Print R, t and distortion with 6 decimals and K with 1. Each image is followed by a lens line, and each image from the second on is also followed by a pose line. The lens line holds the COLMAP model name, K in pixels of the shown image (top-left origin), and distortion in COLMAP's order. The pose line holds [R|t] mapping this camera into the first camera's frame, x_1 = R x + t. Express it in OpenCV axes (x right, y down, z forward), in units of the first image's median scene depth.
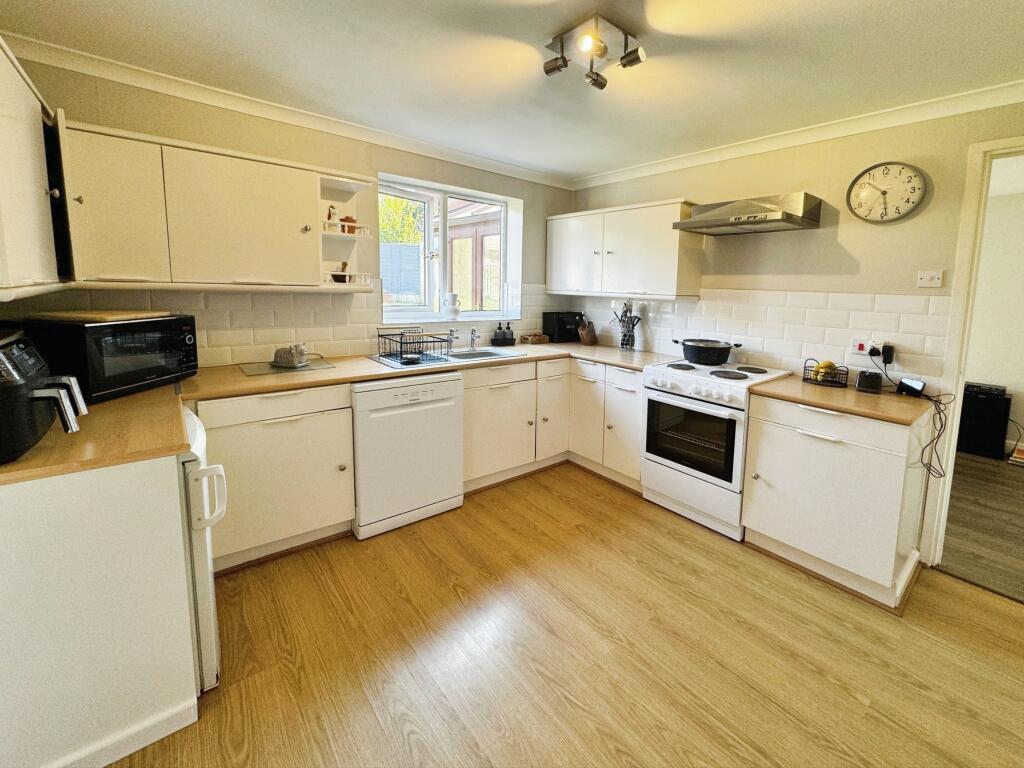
lens RADIAL K [[416.7, 0, 489.7], [0, 416.7, 328.8], [0, 0, 1]] dist [-0.007812, 0.000123]
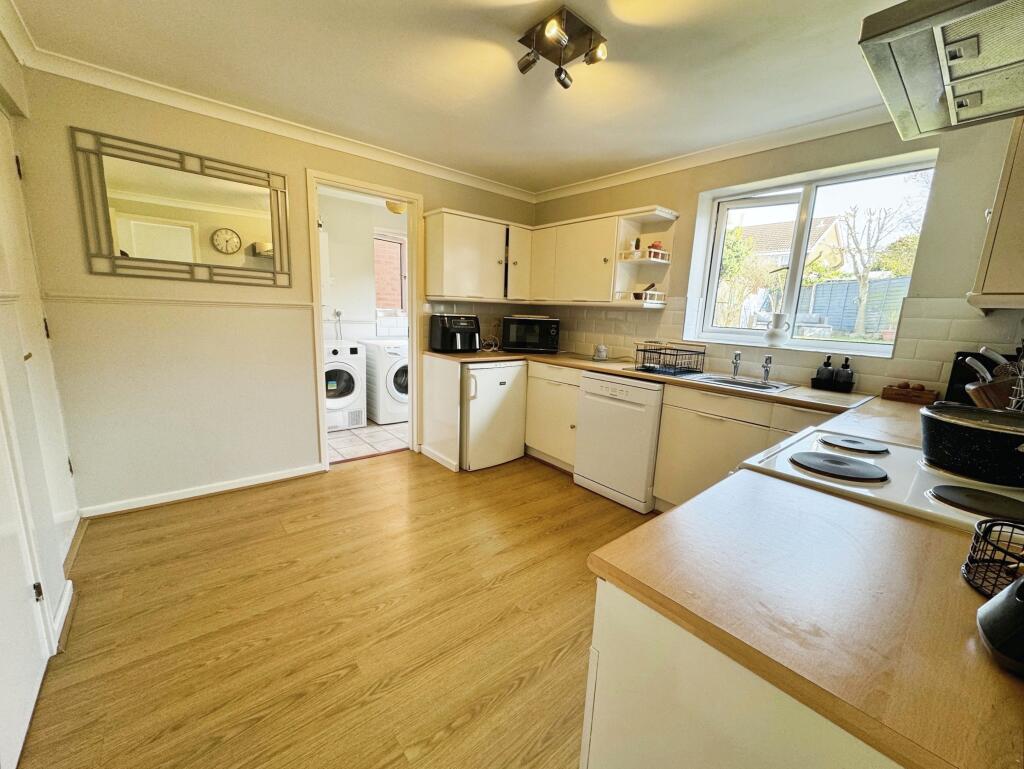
lens RADIAL K [[409.2, 0, 511.8], [0, 409.2, 392.5], [0, 0, 1]] dist [-0.017484, 0.001440]
pose [[0.061418, 0.178025, -0.982107, 0.889747], [-0.142833, 0.975405, 0.167878, 0.008463], [0.987839, 0.129967, 0.085335, 0.575208]]
